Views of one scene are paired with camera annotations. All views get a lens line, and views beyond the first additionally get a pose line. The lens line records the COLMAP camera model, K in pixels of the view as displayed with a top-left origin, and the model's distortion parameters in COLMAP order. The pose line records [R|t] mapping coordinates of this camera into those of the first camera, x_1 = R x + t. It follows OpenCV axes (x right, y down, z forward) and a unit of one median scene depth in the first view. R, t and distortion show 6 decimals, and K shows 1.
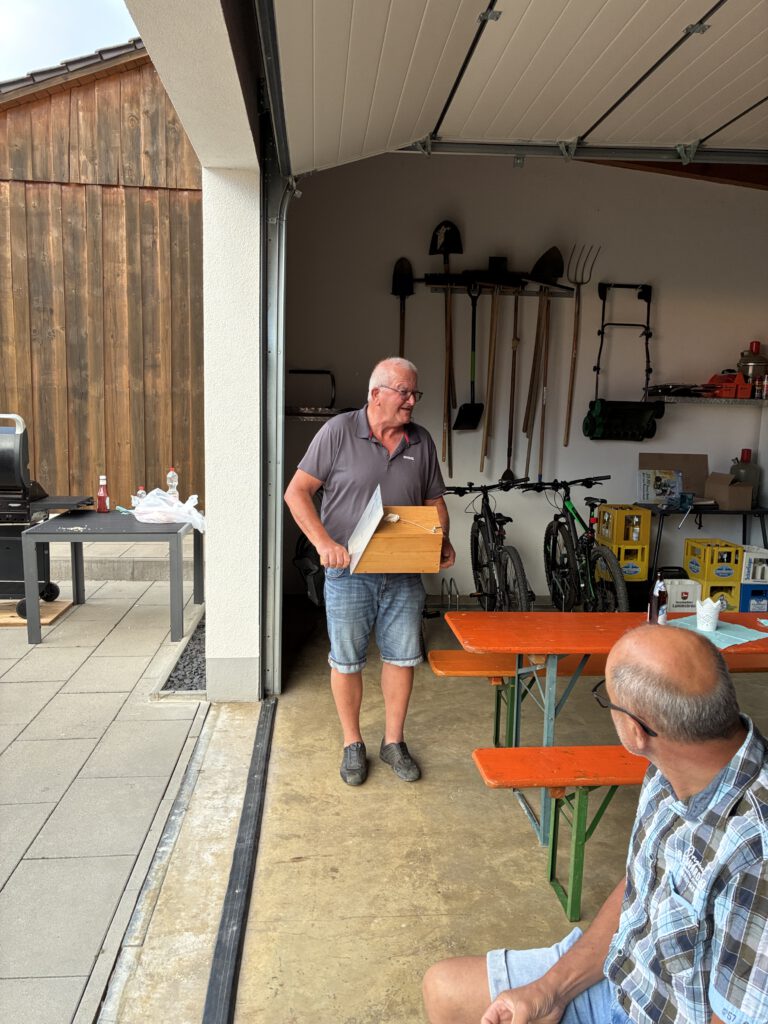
lens RADIAL K [[769.9, 0, 378.6], [0, 769.9, 511.2], [0, 0, 1]] dist [0.046688, -0.052159]
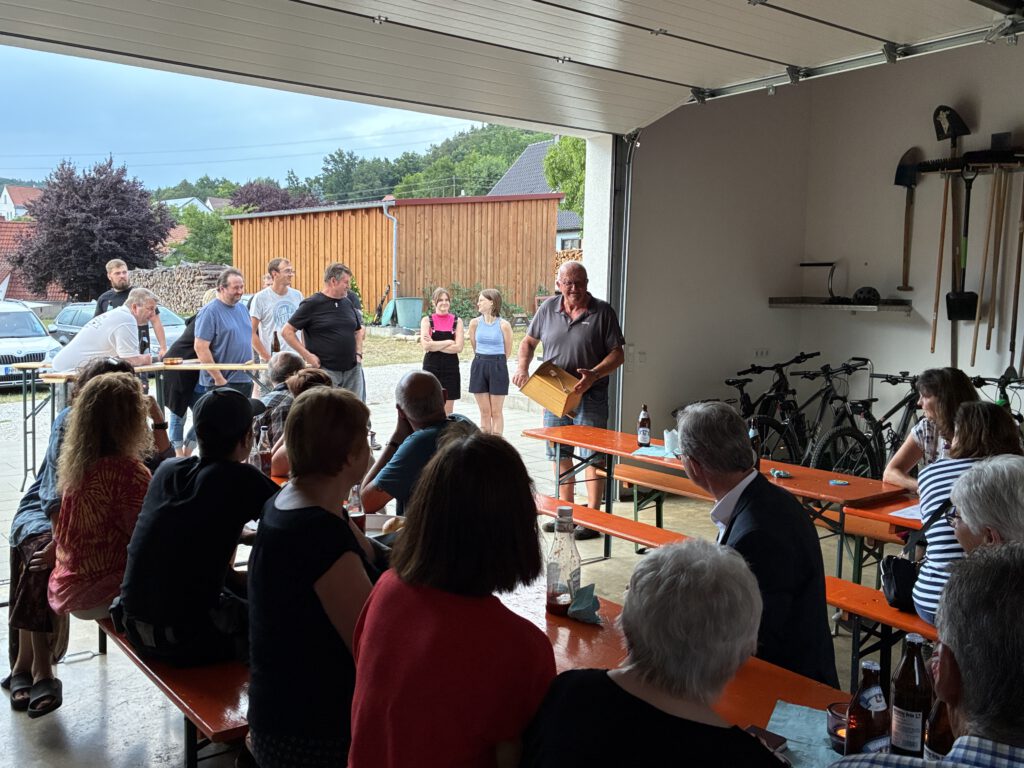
lens RADIAL K [[937.9, 0, 512.0], [0, 937.9, 384.0], [0, 0, 1]] dist [-0.001595, 0.007477]
pose [[0.555408, 0.074082, -0.828272, 0.946998], [-0.122299, 0.992470, 0.006759, 0.035524], [0.822536, 0.097543, 0.560286, -0.083594]]
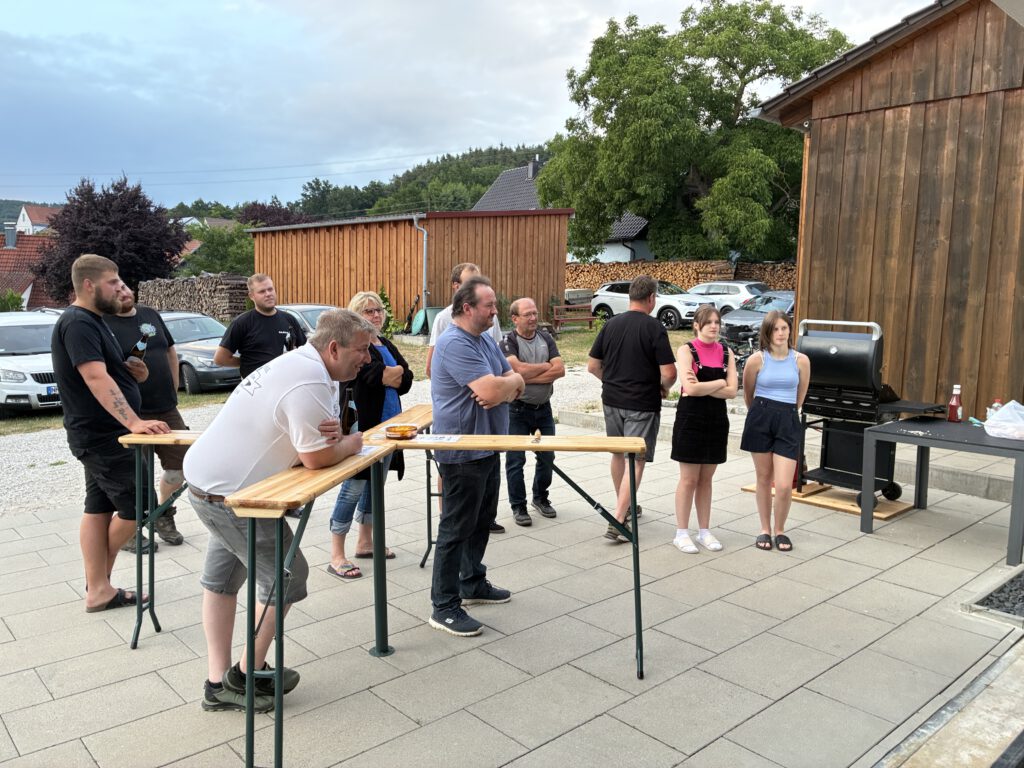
lens RADIAL K [[769.9, 0, 516.3], [0, 769.9, 386.2], [0, 0, 1]] dist [0.046688, -0.052159]
pose [[0.610854, 0.081601, -0.787527, 0.065955], [-0.114510, 0.993322, 0.014104, 0.005209], [0.783419, 0.081564, 0.616118, -0.048176]]
